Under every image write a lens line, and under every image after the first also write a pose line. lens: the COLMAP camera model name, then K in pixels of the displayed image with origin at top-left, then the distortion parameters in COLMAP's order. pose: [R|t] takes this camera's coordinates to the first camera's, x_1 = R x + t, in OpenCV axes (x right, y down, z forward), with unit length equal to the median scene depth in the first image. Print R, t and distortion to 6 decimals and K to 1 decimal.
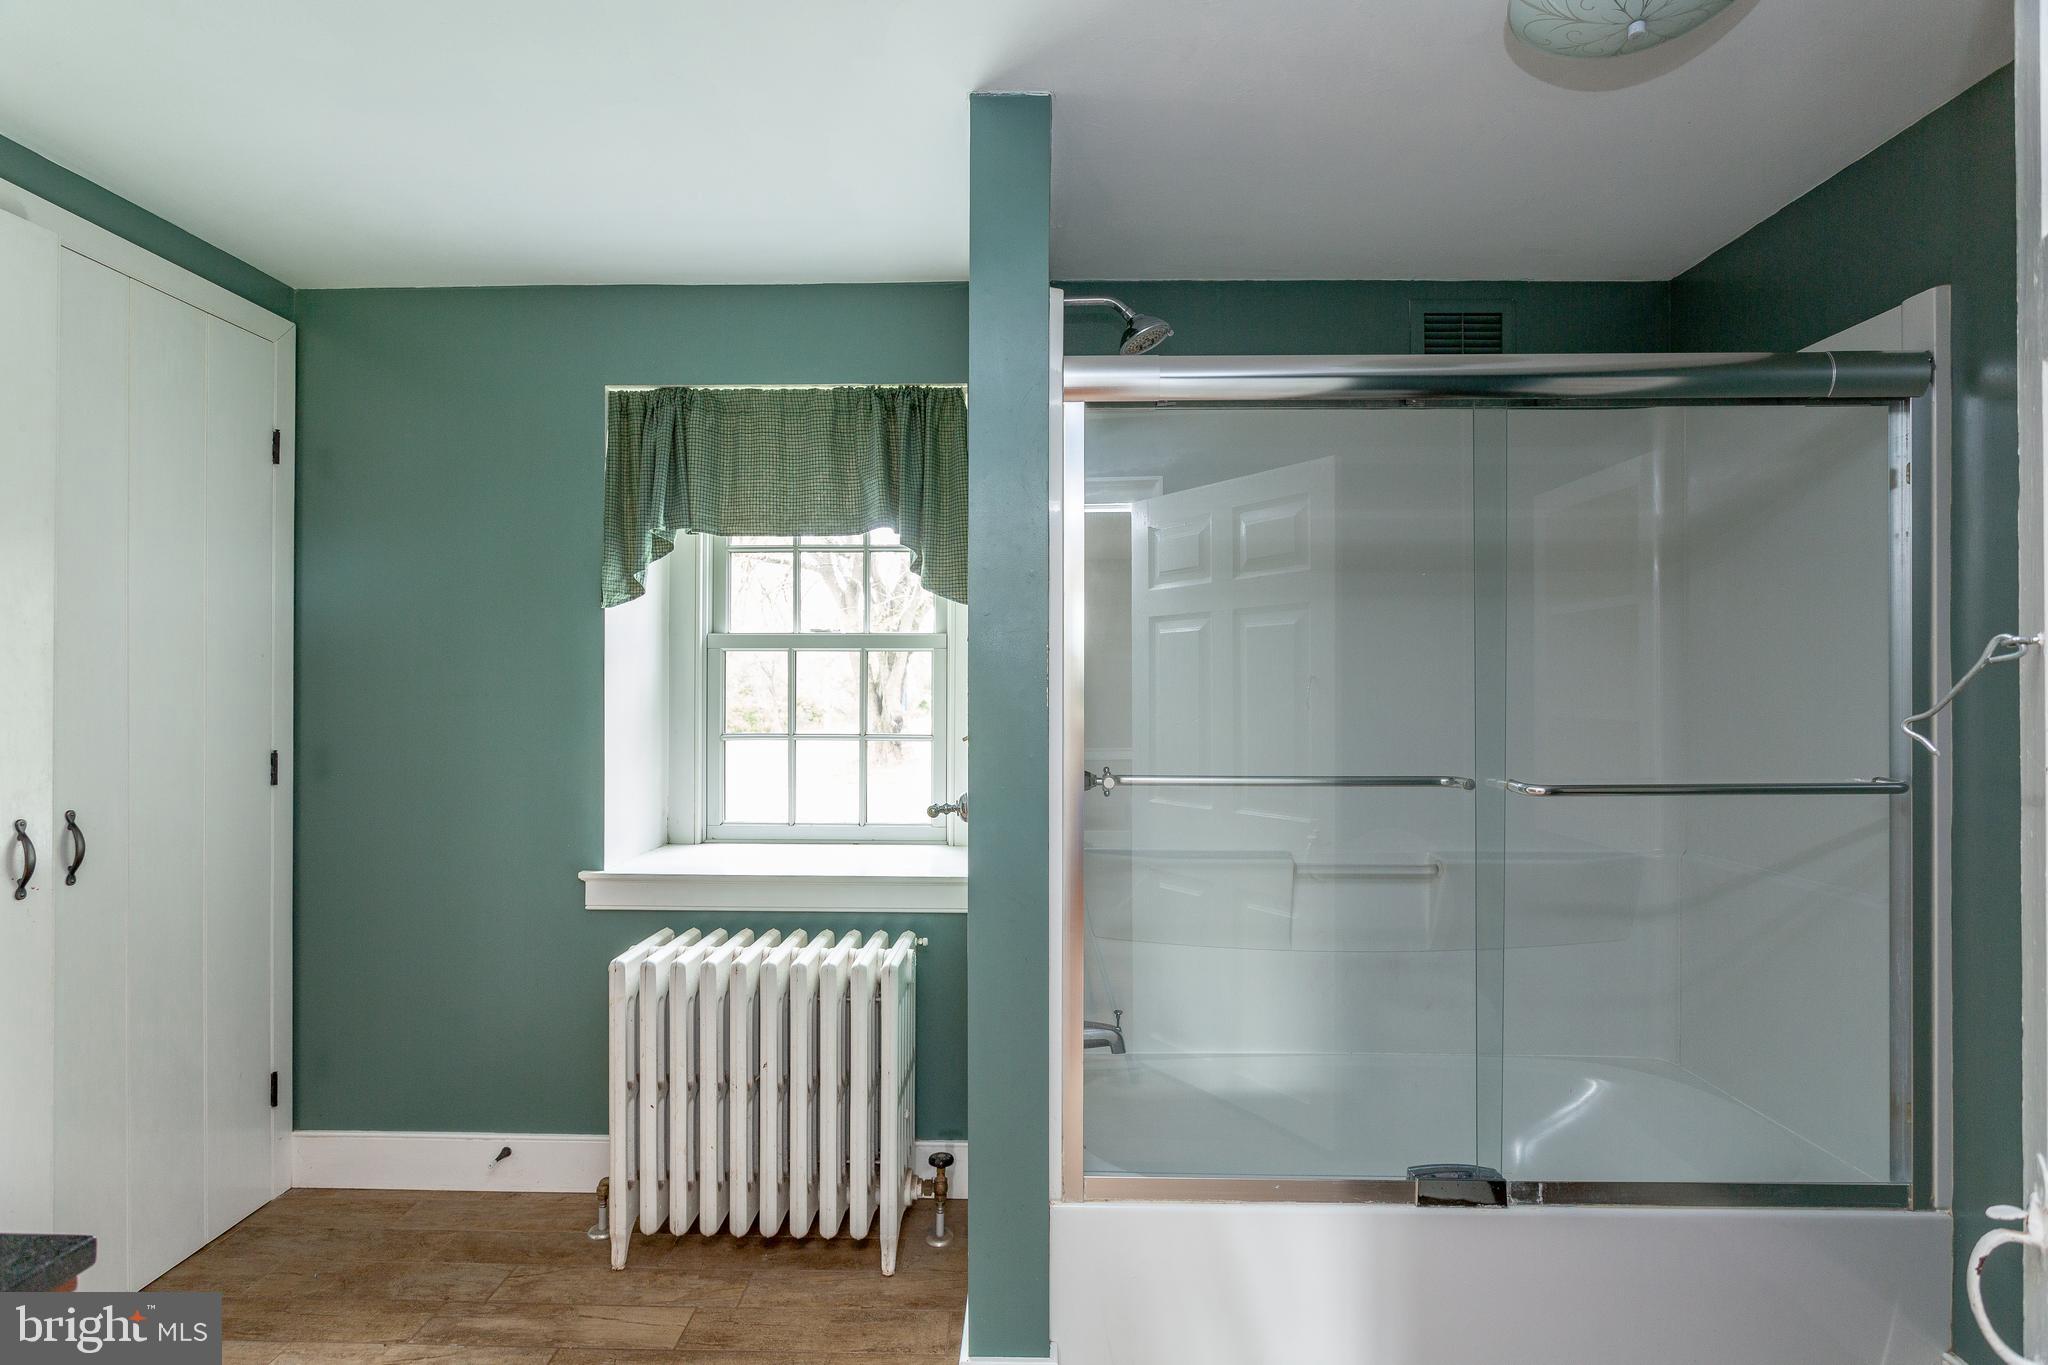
lens RADIAL K [[987.3, 0, 1024.0], [0, 987.3, 682.5], [0, 0, 1]] dist [-0.061421, 0.033364]
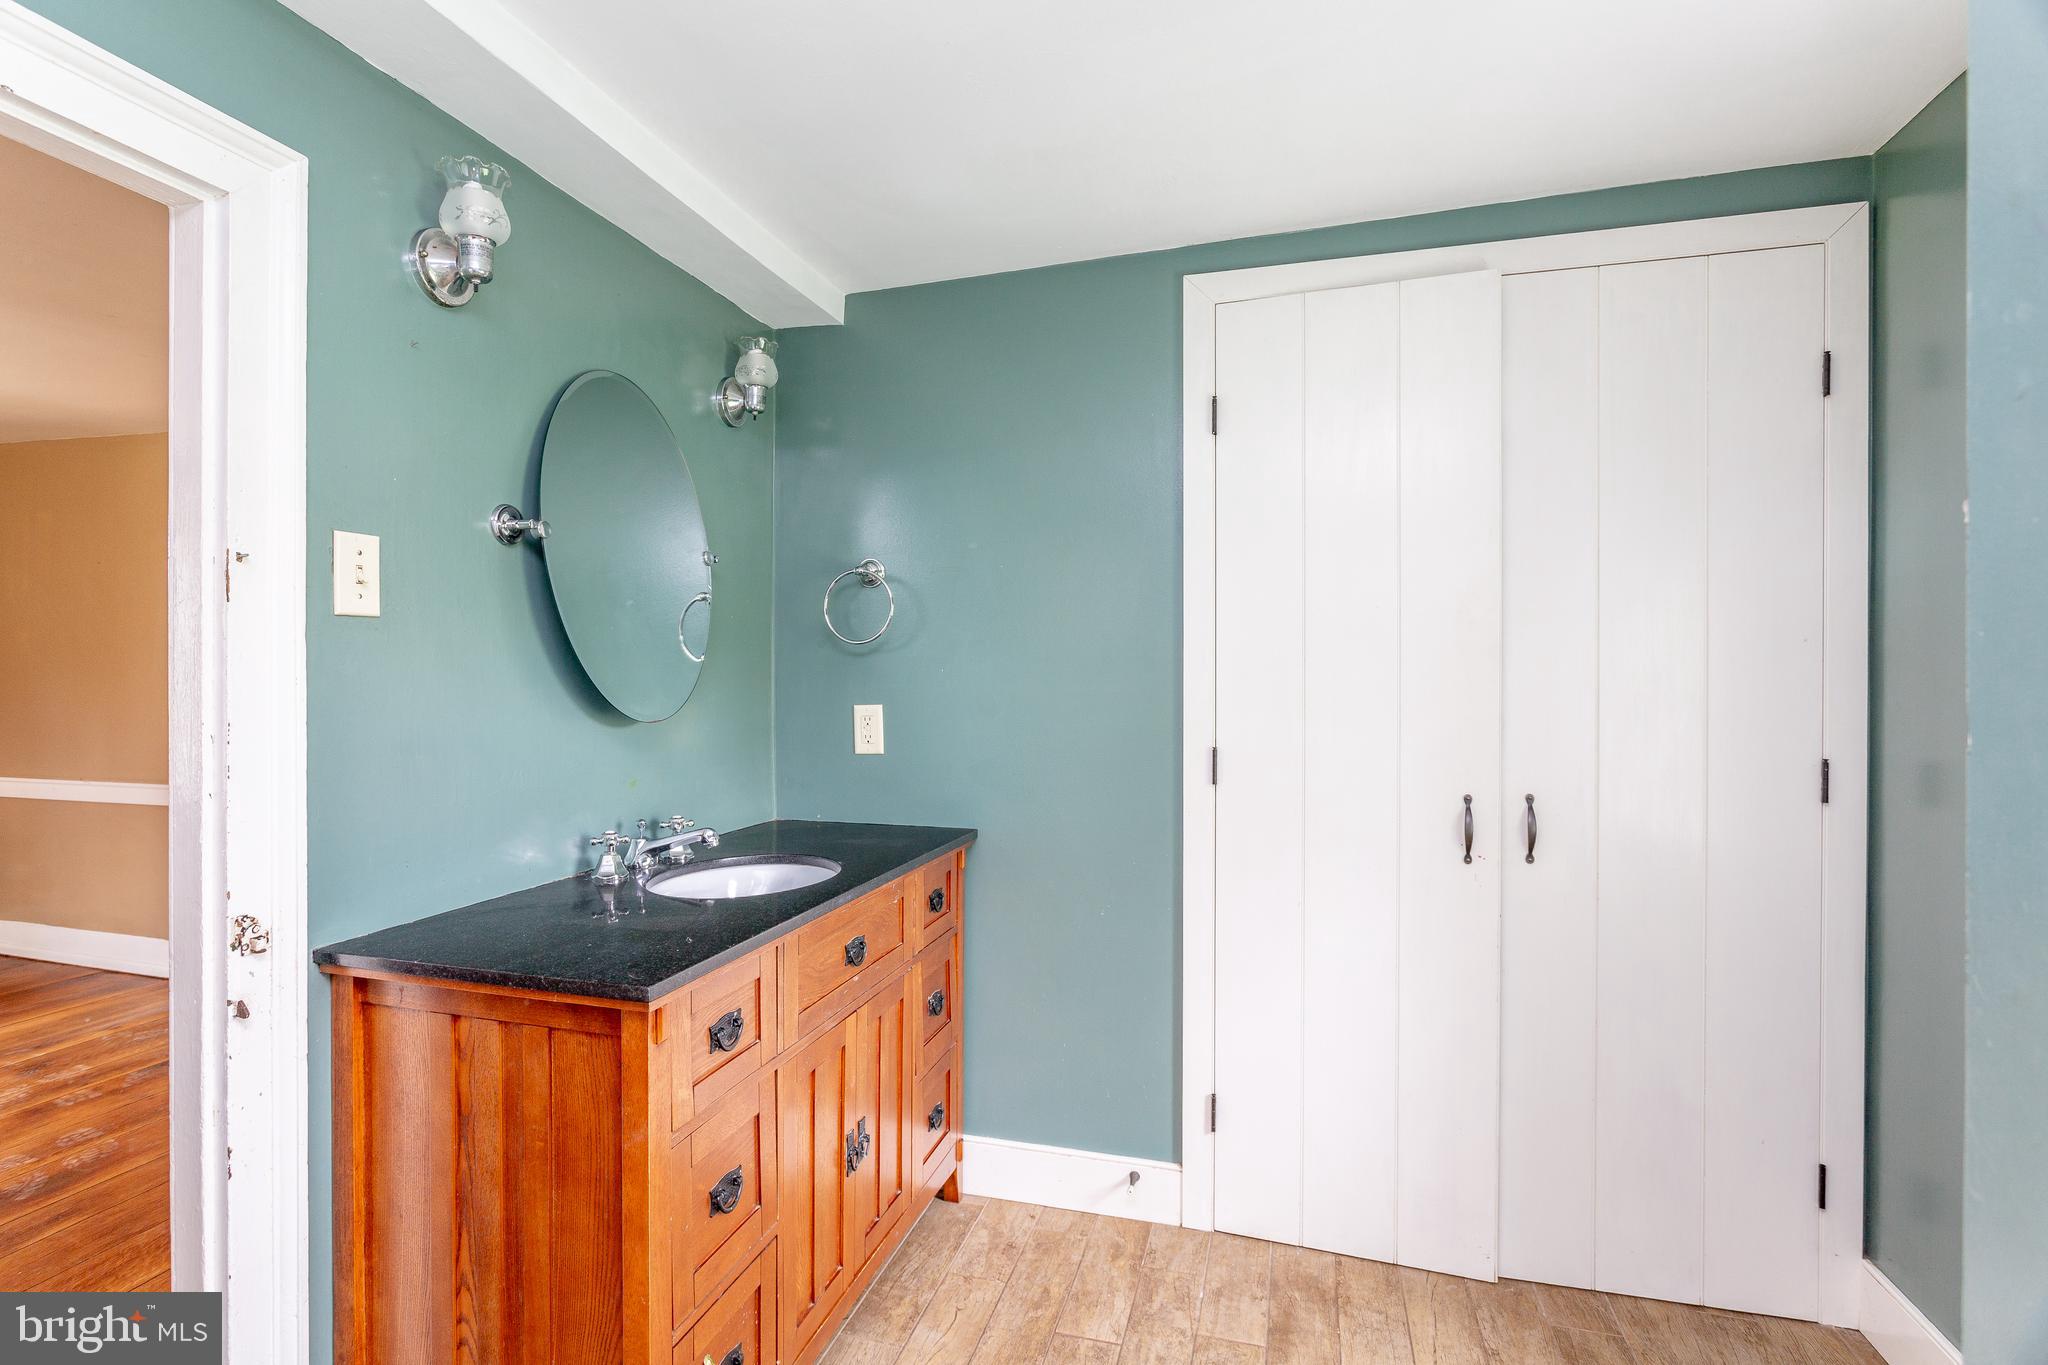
lens RADIAL K [[987.3, 0, 1024.0], [0, 987.3, 682.5], [0, 0, 1]] dist [-0.061421, 0.033364]
pose [[-0.249348, 0.002268, -0.968411, 0.149662], [0.003431, 0.999993, 0.001458, 0.004380], [0.968408, -0.002959, -0.249354, 0.559884]]
